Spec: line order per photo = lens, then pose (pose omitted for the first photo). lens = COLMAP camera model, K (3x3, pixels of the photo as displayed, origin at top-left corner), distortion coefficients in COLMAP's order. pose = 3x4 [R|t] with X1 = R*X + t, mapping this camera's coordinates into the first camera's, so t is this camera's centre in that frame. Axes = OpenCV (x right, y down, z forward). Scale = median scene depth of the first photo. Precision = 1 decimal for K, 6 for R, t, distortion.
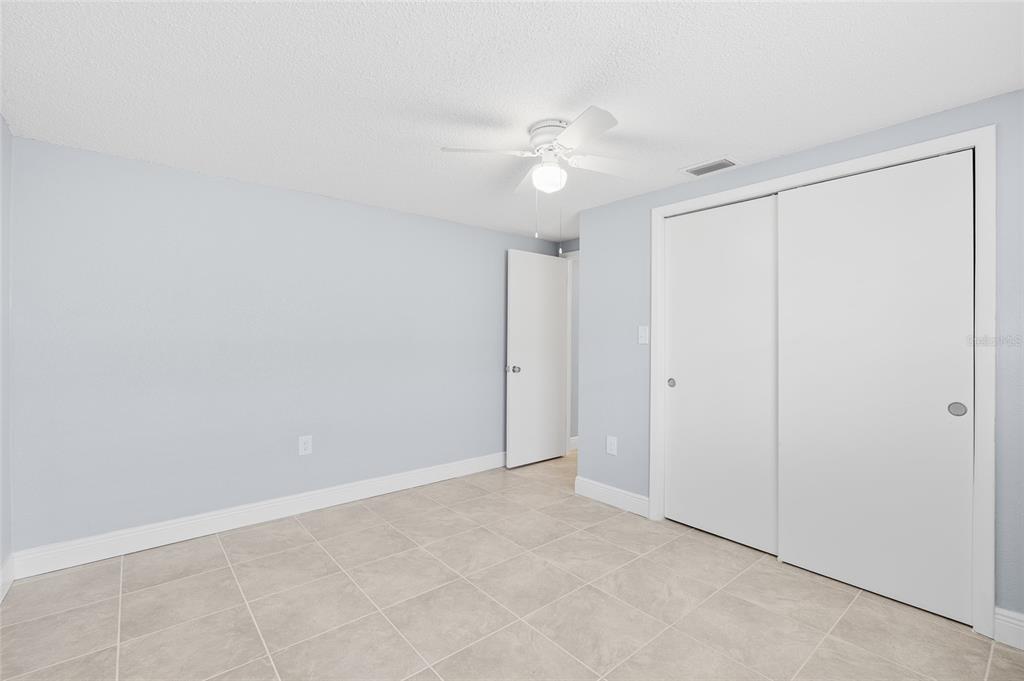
lens RADIAL K [[458.5, 0, 510.3], [0, 458.5, 335.6], [0, 0, 1]] dist [-0.010342, -0.000086]
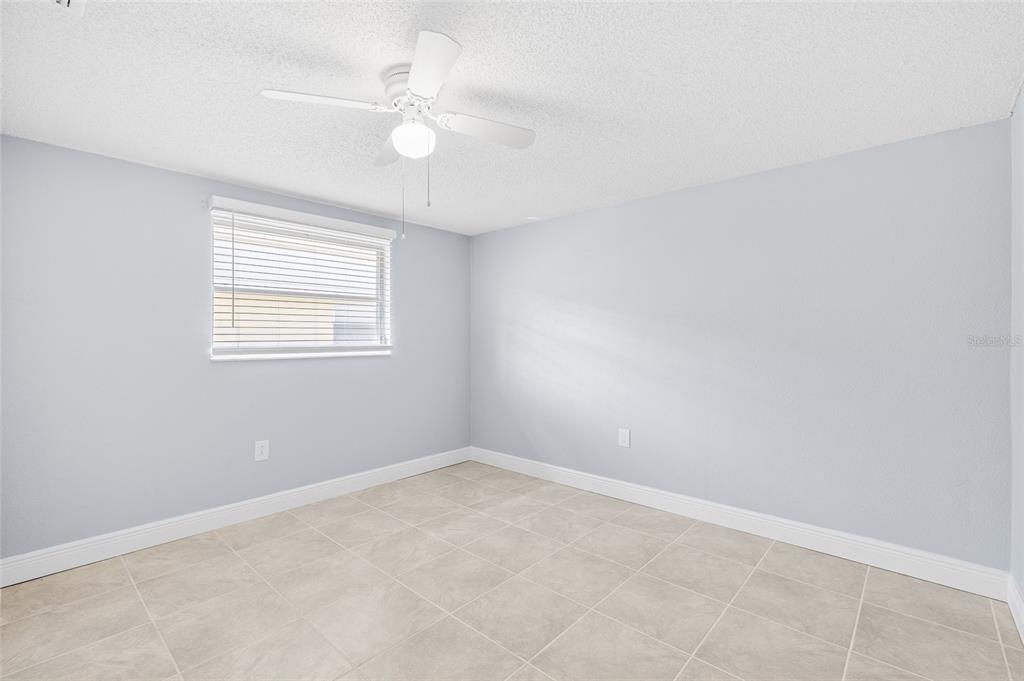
lens RADIAL K [[458.5, 0, 510.3], [0, 458.5, 335.6], [0, 0, 1]] dist [-0.010342, -0.000086]
pose [[-0.990192, -0.001641, -0.139706, 0.031076], [-0.001630, 0.999999, -0.000193, 0.001818], [0.139707, 0.000036, -0.990193, 1.955301]]
